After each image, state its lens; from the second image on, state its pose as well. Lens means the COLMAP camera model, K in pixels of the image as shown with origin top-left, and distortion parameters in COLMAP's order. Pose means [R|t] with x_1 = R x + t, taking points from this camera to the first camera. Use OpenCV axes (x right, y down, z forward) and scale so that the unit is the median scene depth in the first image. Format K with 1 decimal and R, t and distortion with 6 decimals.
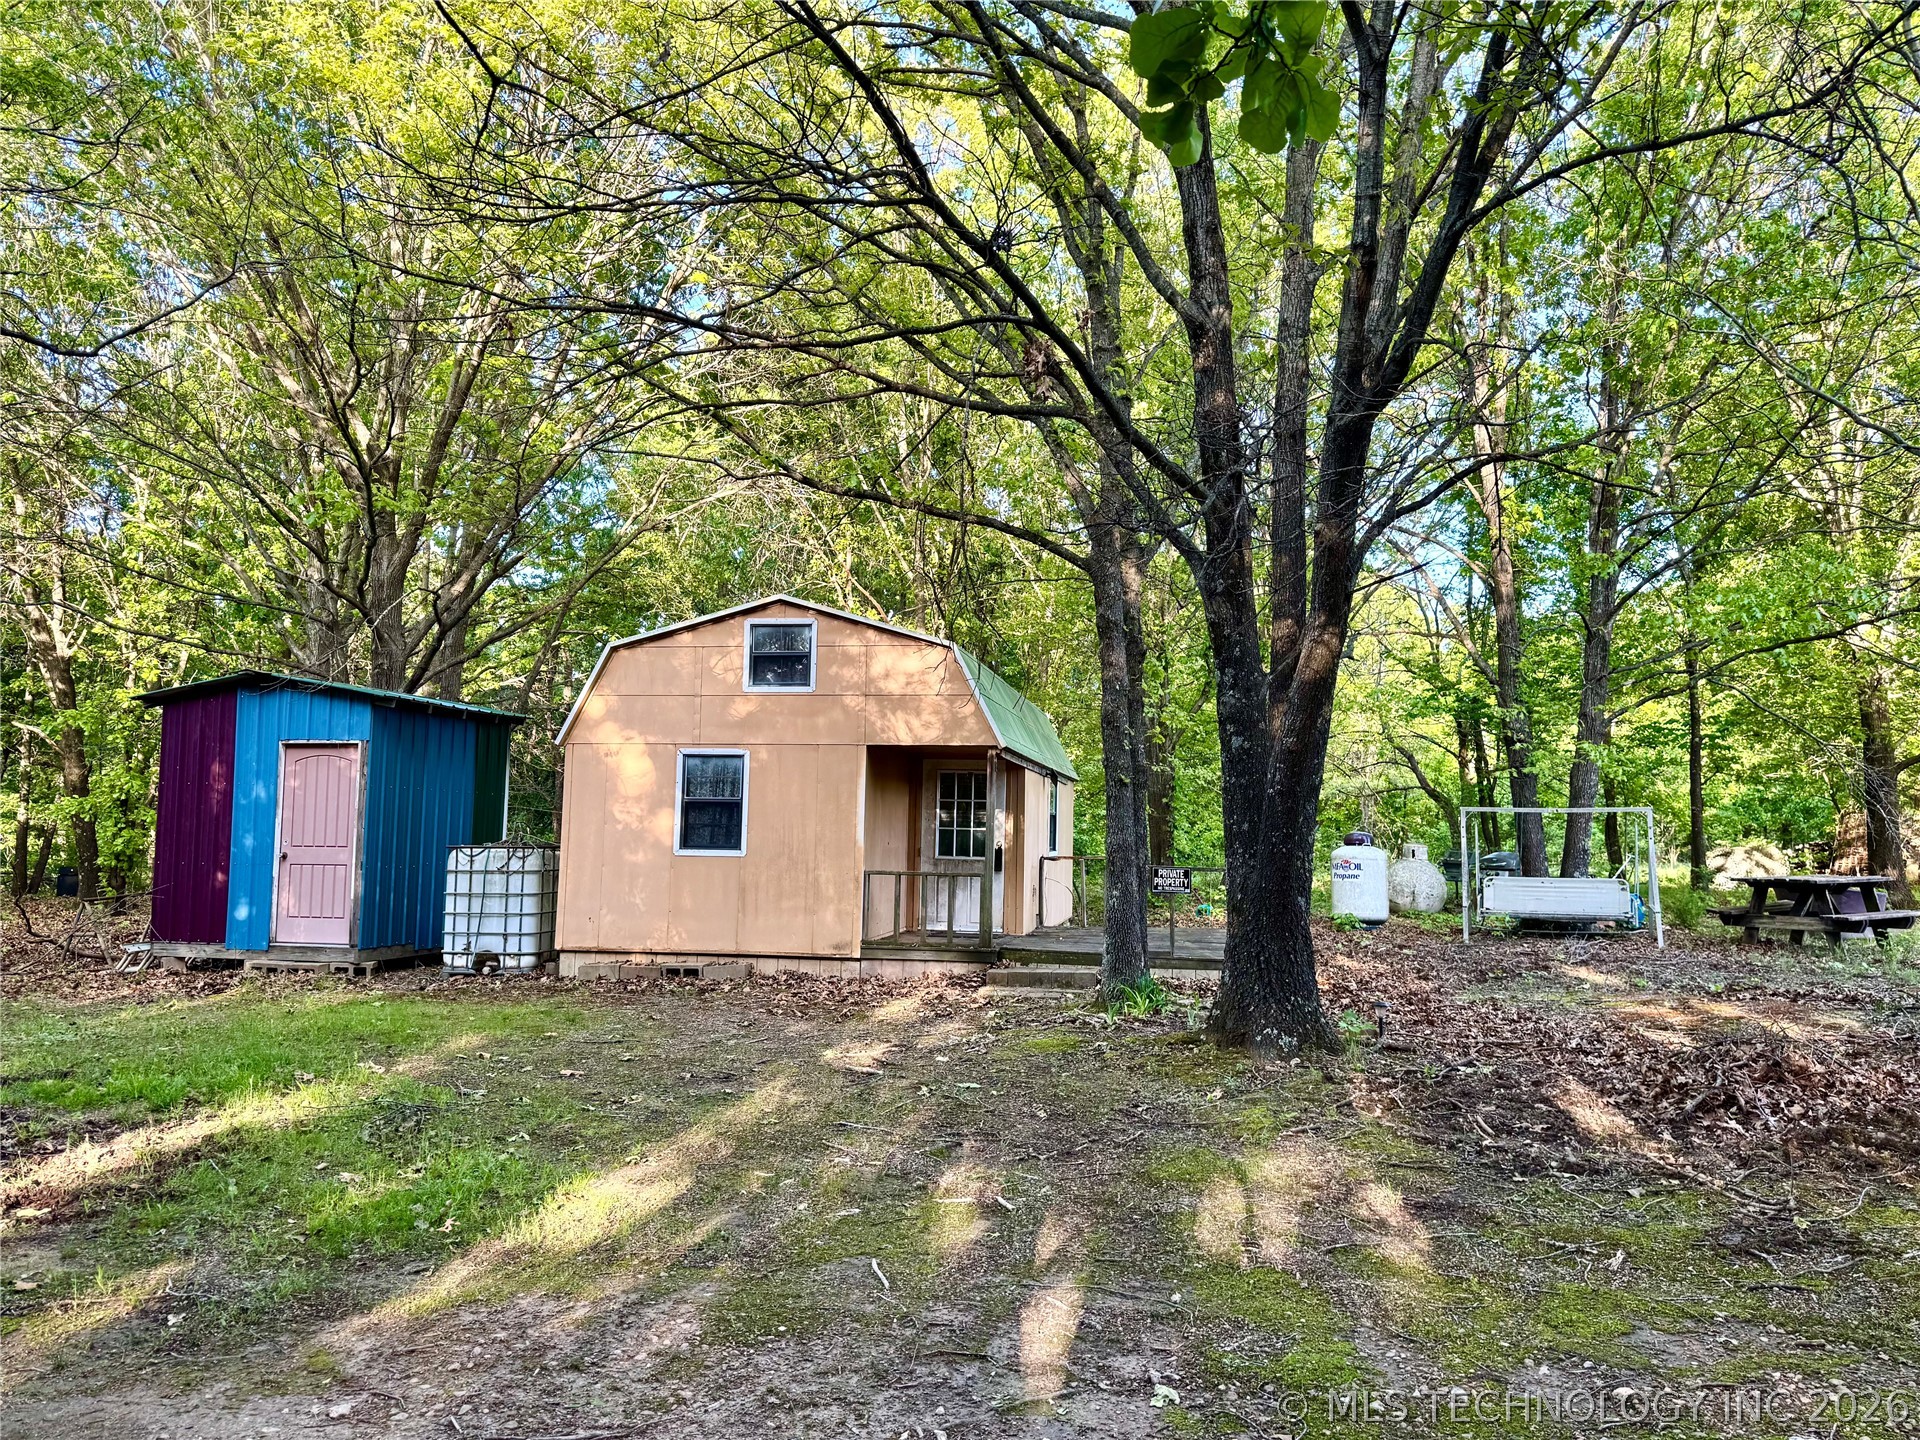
lens RADIAL K [[1347.4, 0, 960.0], [0, 1347.4, 720.0], [0, 0, 1]] dist [-0.001812, -0.000480]
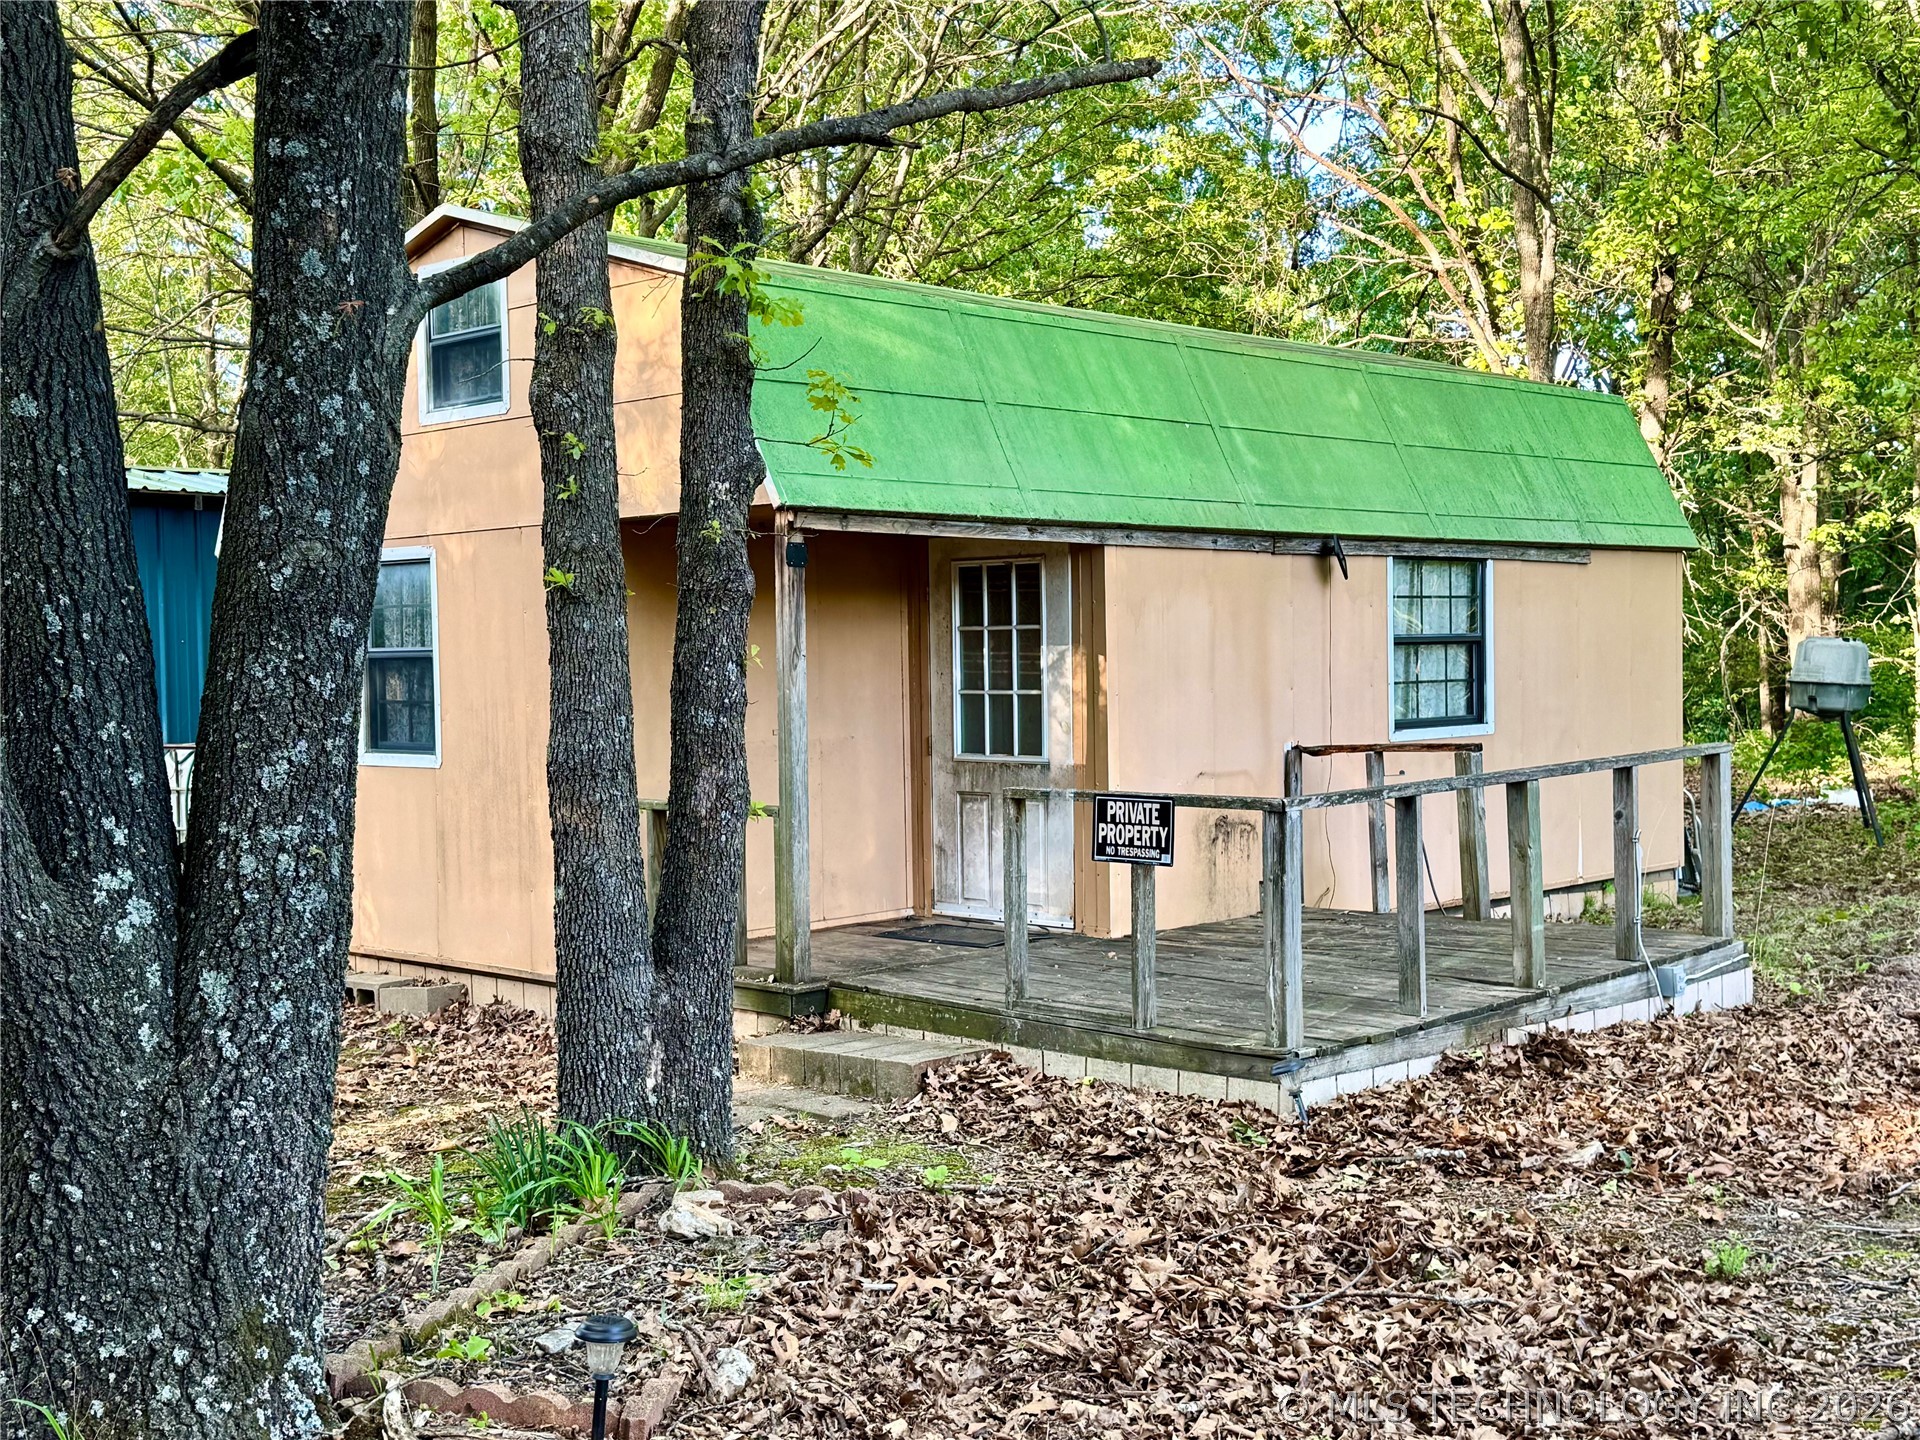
lens RADIAL K [[2157.7, 0, 960.0], [0, 2157.7, 720.0], [0, 0, 1]] dist [0.154596, -0.005349]
pose [[0.818599, -0.014015, -0.574194, 0.439575], [0.075876, 0.993579, 0.083922, 0.032875], [0.569331, -0.112266, 0.814407, 0.464540]]
